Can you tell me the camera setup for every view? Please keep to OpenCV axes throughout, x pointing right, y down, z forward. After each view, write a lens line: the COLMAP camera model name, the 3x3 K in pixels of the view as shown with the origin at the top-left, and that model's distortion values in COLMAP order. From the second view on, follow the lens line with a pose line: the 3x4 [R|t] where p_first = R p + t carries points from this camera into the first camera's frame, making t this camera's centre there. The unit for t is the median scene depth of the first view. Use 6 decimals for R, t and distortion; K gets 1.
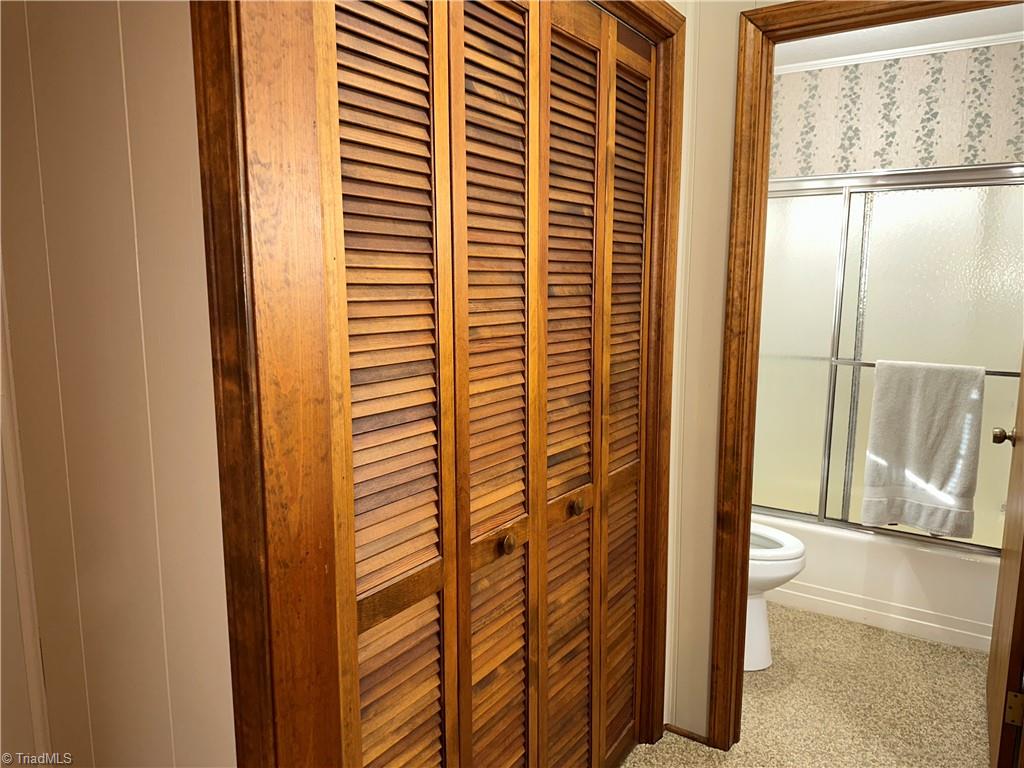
lens RADIAL K [[722.3, 0, 510.2], [0, 722.3, 382.4], [0, 0, 1]] dist [0.038904, -0.081975]
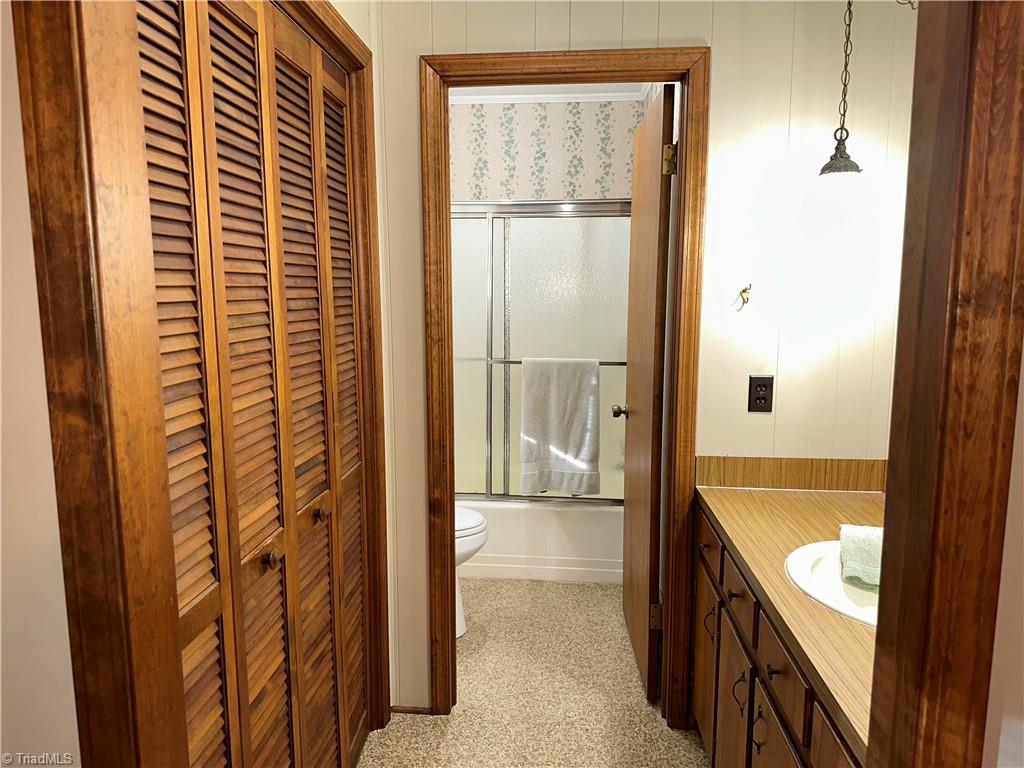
lens RADIAL K [[722.3, 0, 517.2], [0, 722.3, 377.2], [0, 0, 1]] dist [0.038904, -0.081975]
pose [[0.861099, -0.062844, 0.504538, -0.159404], [0.070214, 0.997522, 0.004414, -0.006312], [-0.503565, 0.031625, 0.863378, -0.038382]]
